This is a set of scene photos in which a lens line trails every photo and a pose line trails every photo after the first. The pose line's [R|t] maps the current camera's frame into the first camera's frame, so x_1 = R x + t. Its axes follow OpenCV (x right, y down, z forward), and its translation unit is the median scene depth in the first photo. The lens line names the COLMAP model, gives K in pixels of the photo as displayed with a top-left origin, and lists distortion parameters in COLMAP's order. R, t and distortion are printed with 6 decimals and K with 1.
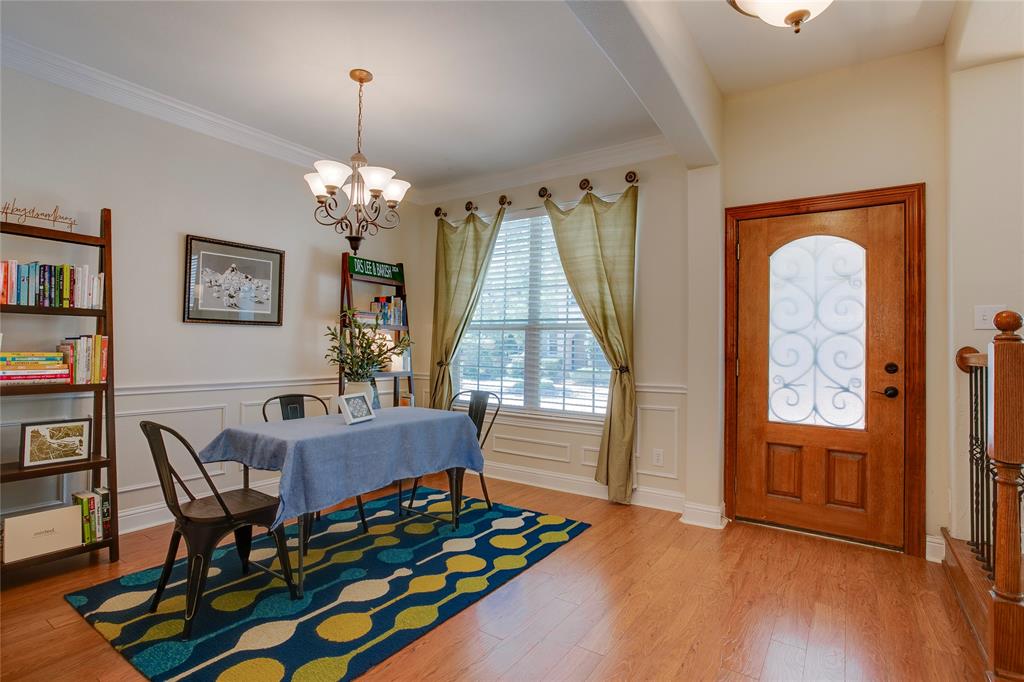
lens RADIAL K [[512.3, 0, 505.7], [0, 512.3, 333.7], [0, 0, 1]] dist [-0.058201, 0.029127]
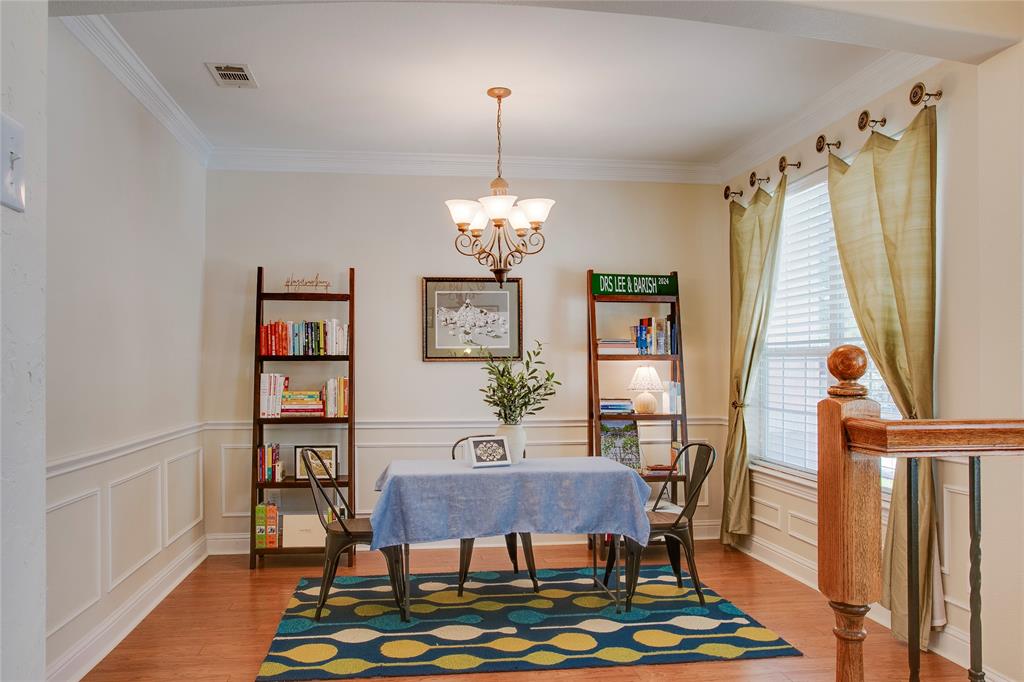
lens RADIAL K [[812.2, 0, 511.1], [0, 812.2, 362.5], [0, 0, 1]] dist [-0.103613, 0.172874]
pose [[0.647394, -0.017262, -0.761960, 0.838563], [0.032012, 0.999477, 0.004556, -0.024856], [0.761483, -0.027342, 0.647608, 0.051118]]
